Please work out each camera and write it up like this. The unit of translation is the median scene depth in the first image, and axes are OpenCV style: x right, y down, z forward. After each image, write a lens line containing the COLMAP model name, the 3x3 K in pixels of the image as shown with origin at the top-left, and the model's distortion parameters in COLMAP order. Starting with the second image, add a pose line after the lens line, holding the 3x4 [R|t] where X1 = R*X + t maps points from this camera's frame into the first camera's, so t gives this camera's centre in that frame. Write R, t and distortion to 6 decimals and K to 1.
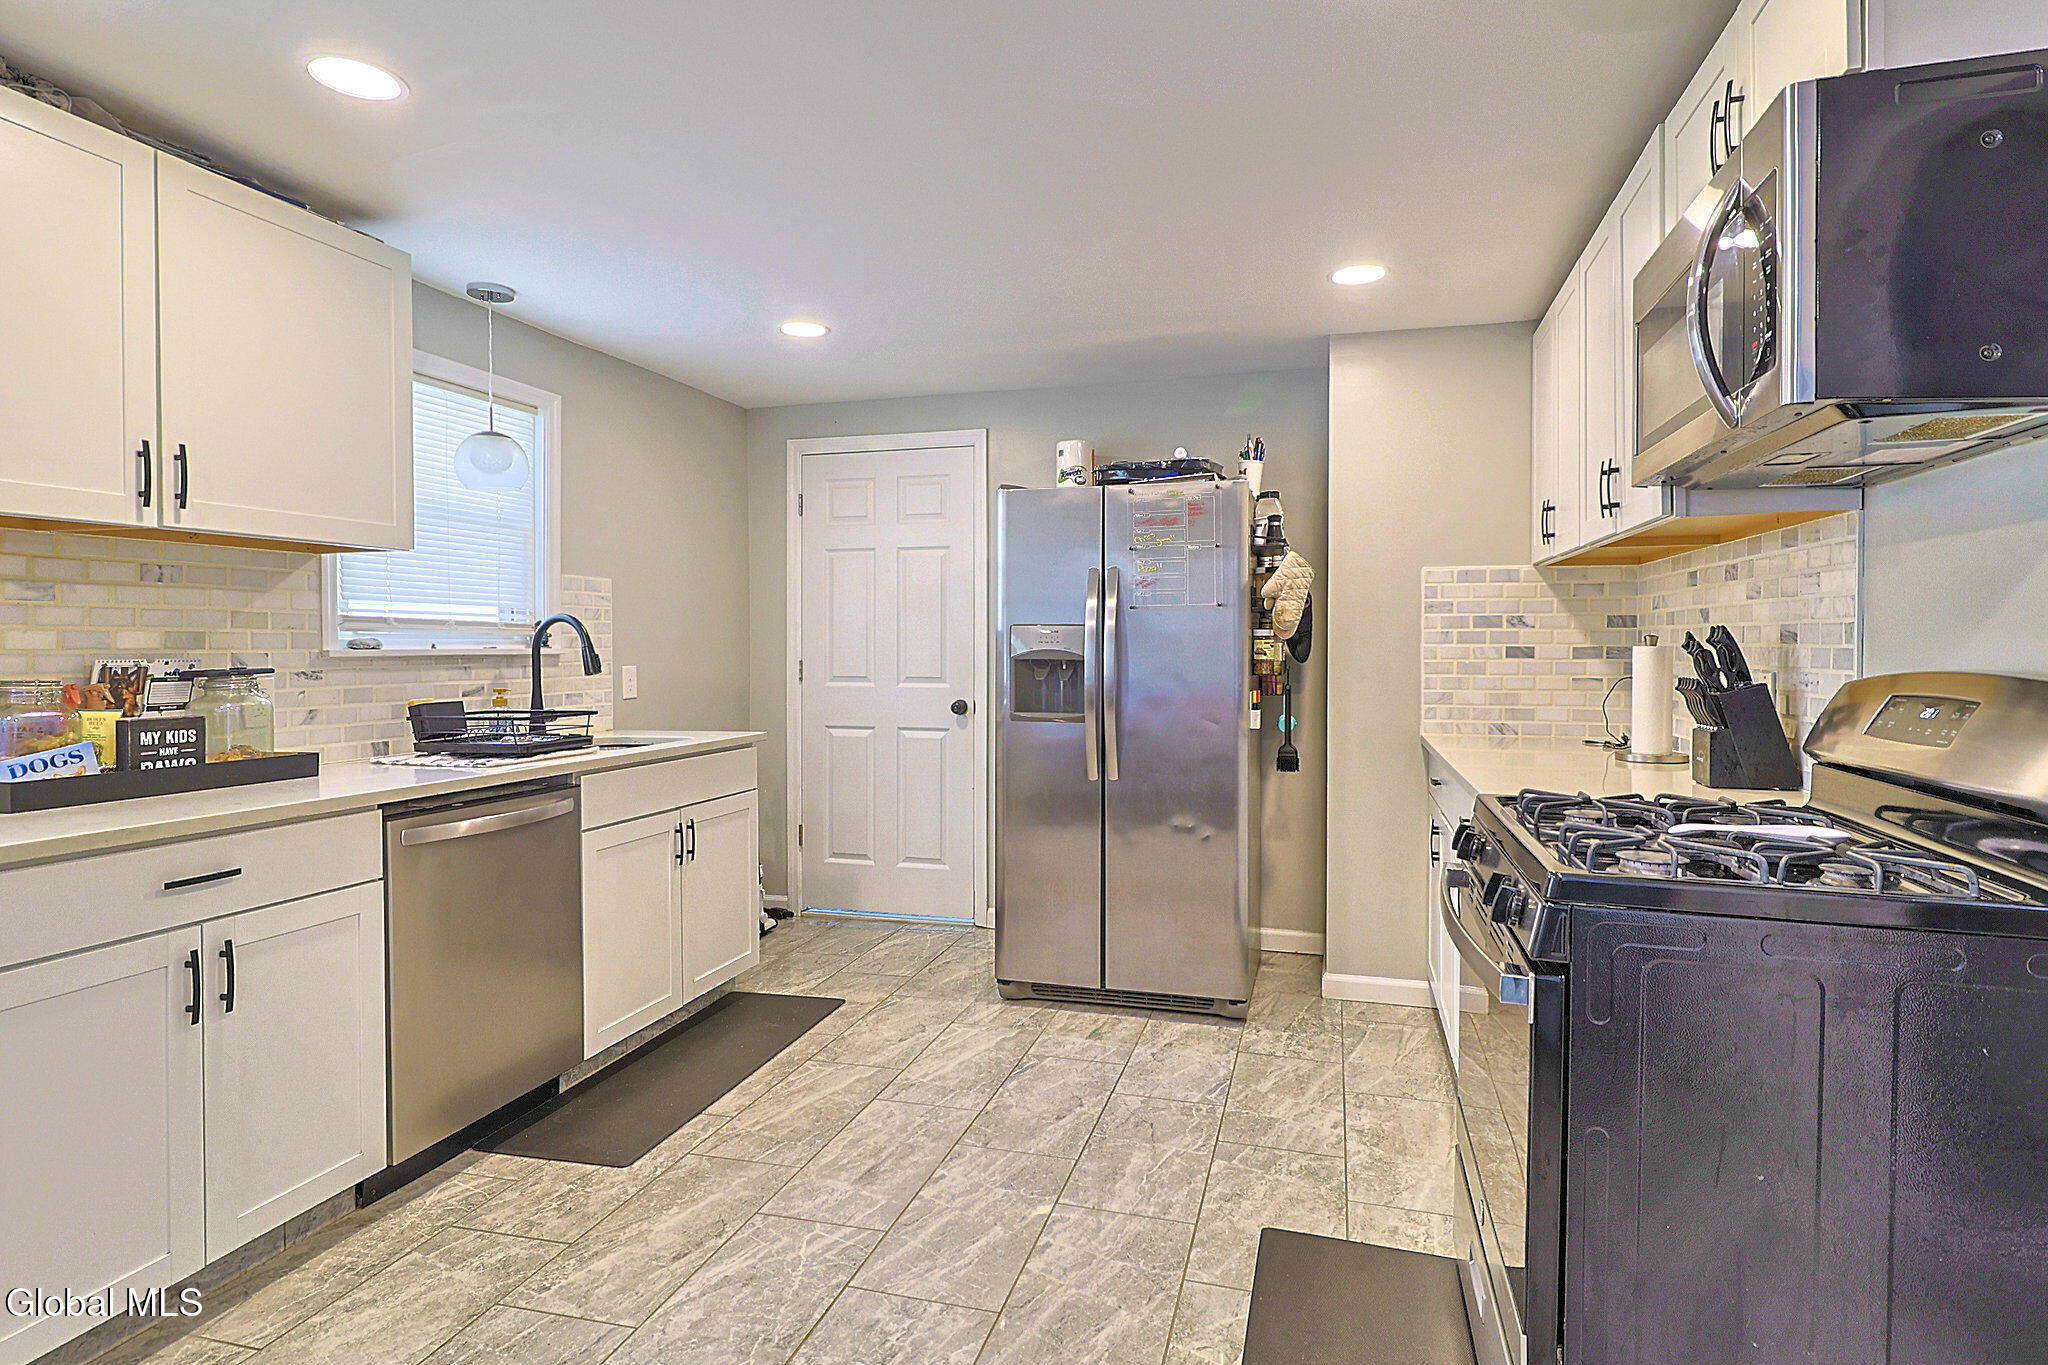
lens RADIAL K [[1042.8, 0, 1029.3], [0, 1042.8, 650.3], [0, 0, 1]] dist [0.000300, -0.000213]
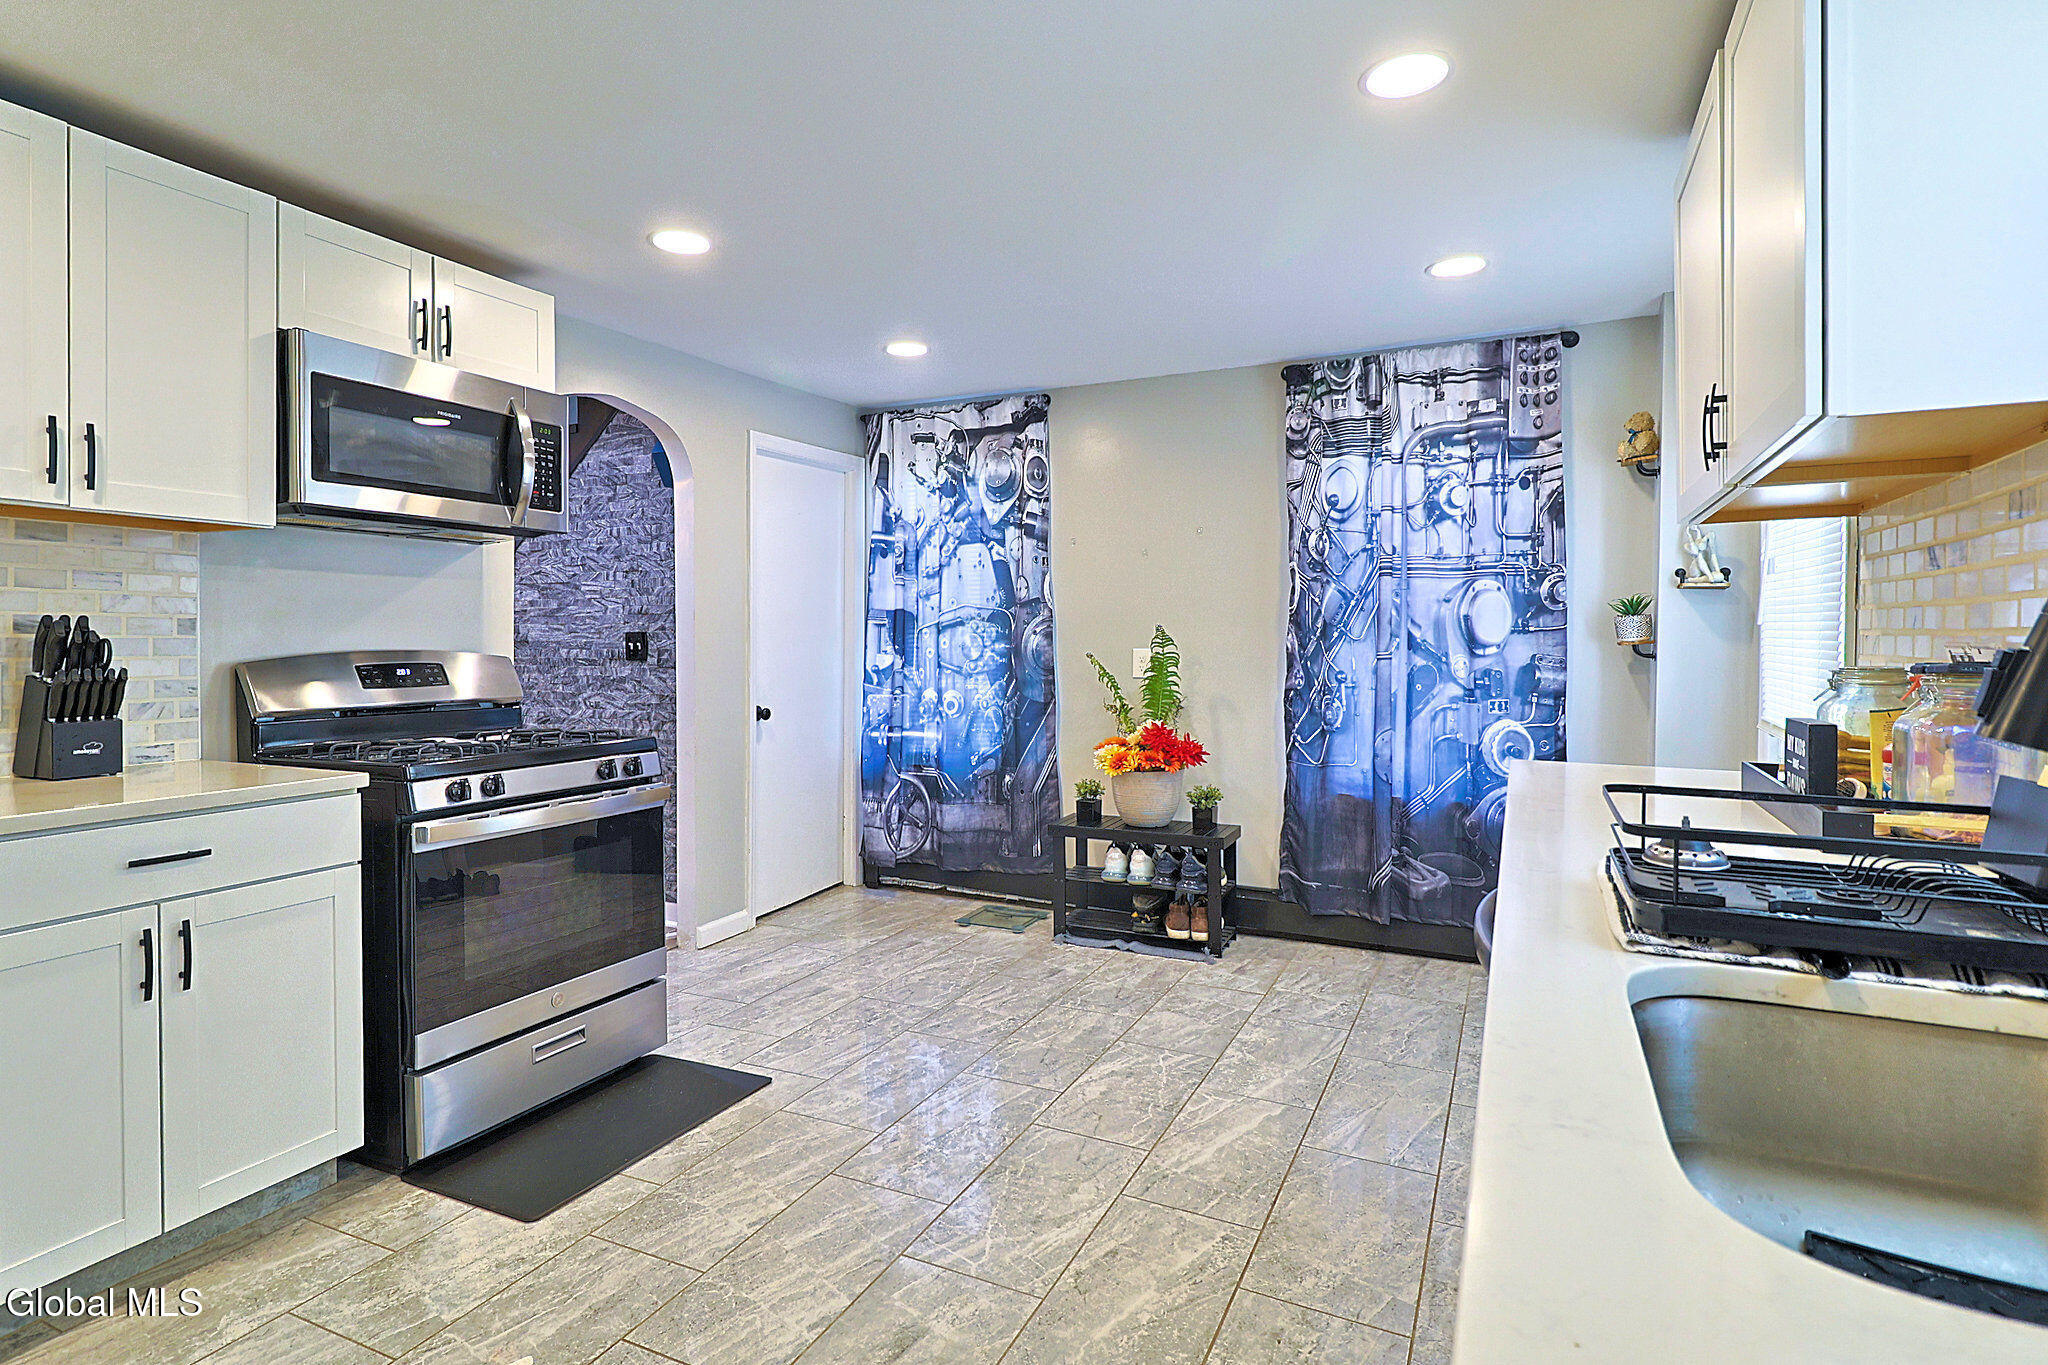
lens RADIAL K [[1042.8, 0, 1029.3], [0, 1042.8, 650.3], [0, 0, 1]] dist [0.000300, -0.000213]
pose [[-0.987094, 0.002886, 0.160115, -0.382419], [0.005310, 0.999878, 0.014710, -0.001308], [-0.160053, 0.015371, -0.986989, 1.806272]]
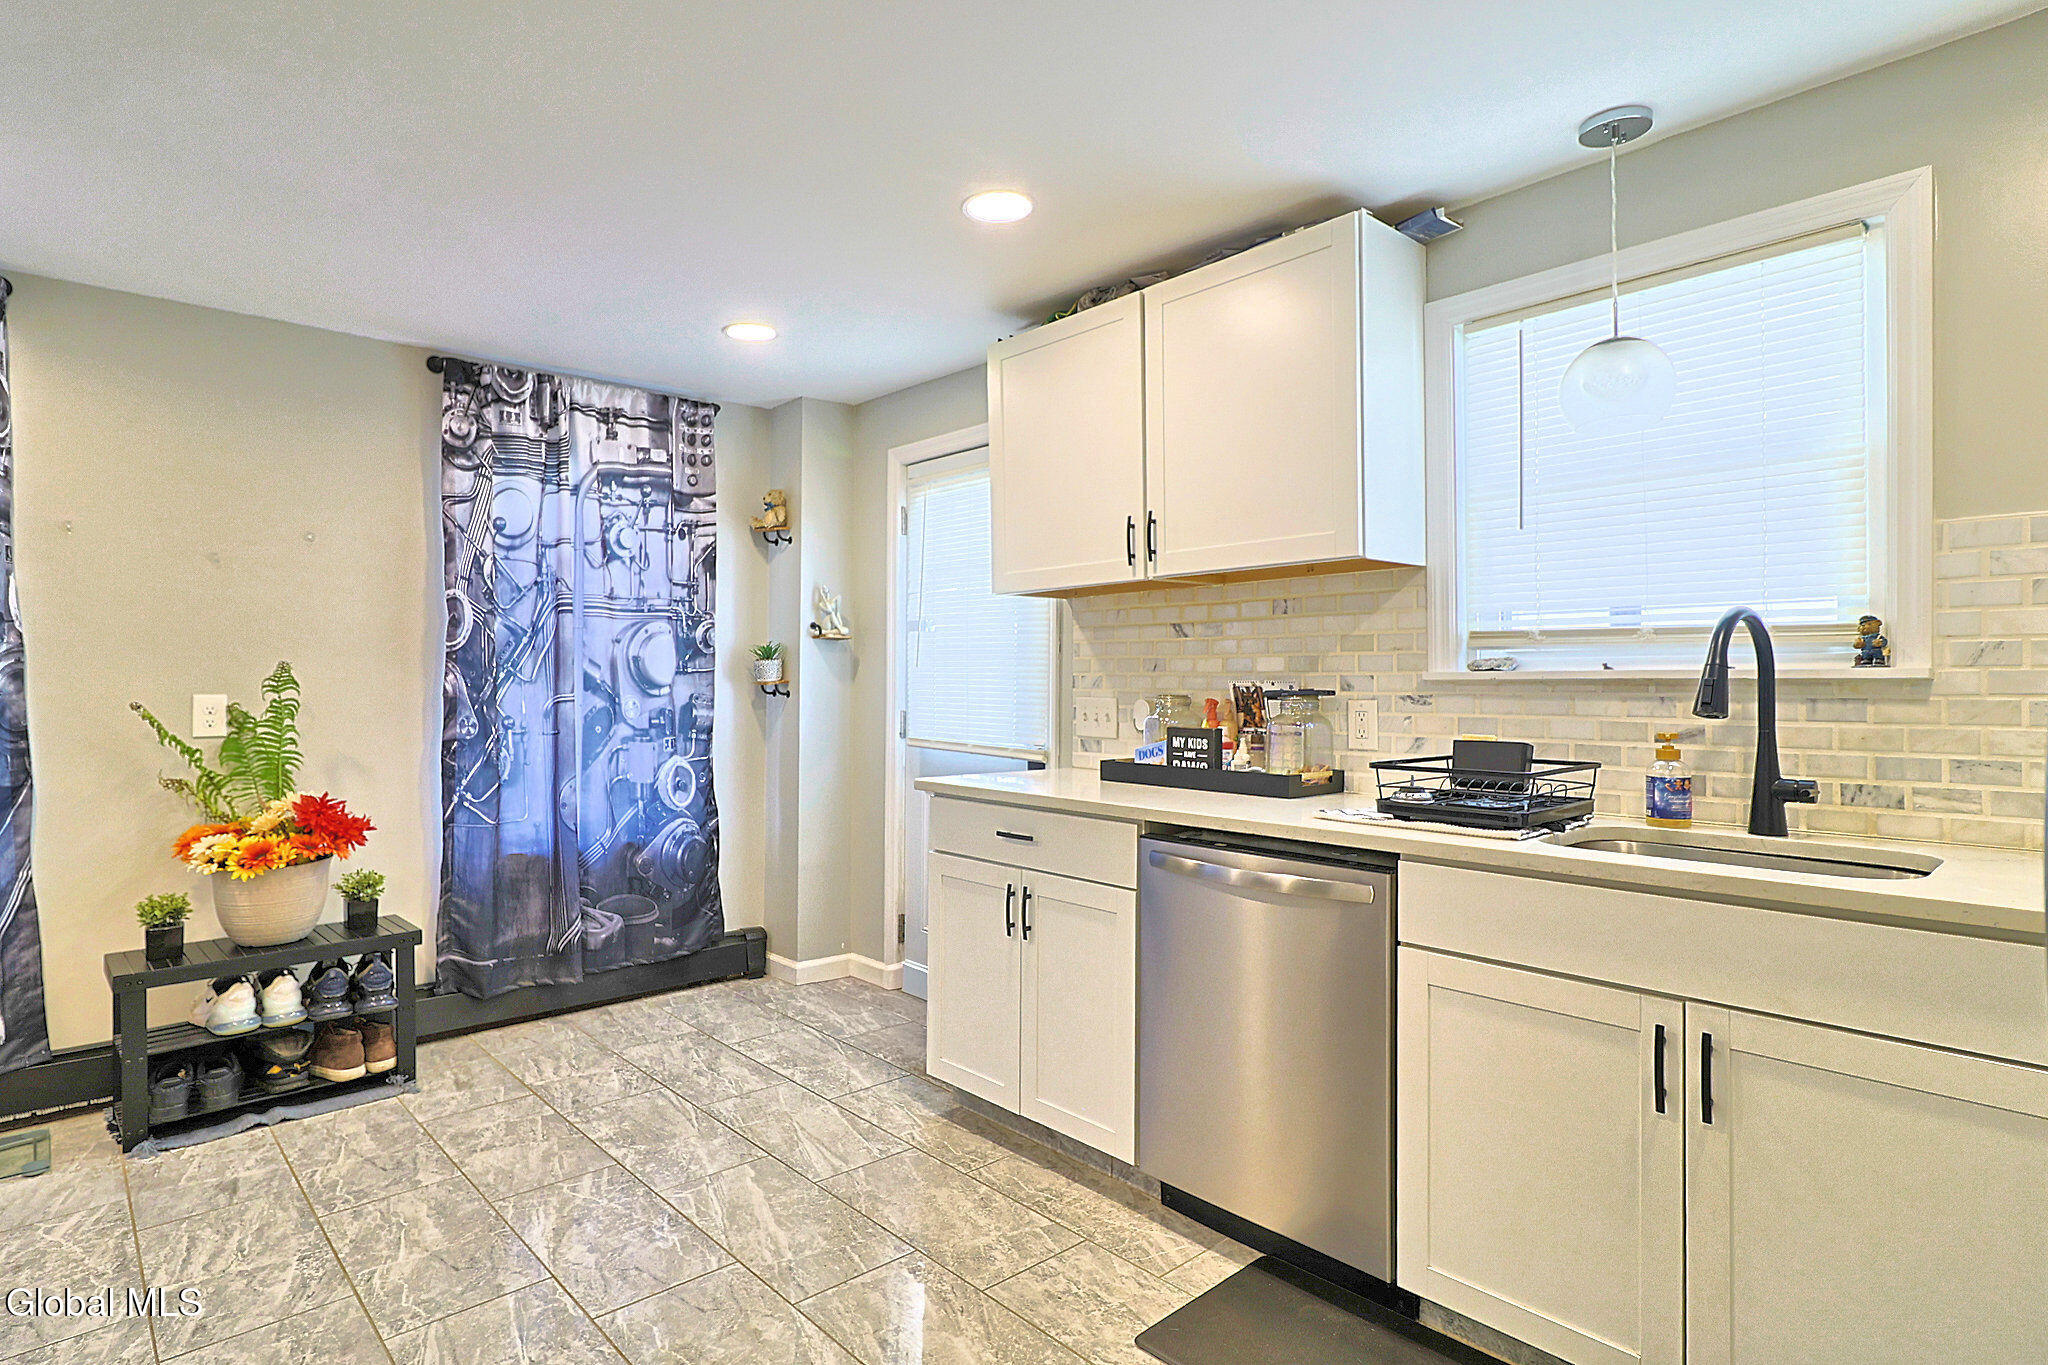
lens RADIAL K [[1053.5, 0, 986.2], [0, 1053.5, 675.7], [0, 0, 1]] dist [0.001430, 0.000562]
pose [[-0.528473, 0.002926, -0.848945, 0.359278], [0.002169, 0.999995, 0.002097, -0.000003], [0.848947, -0.000733, -0.528477, 1.427648]]
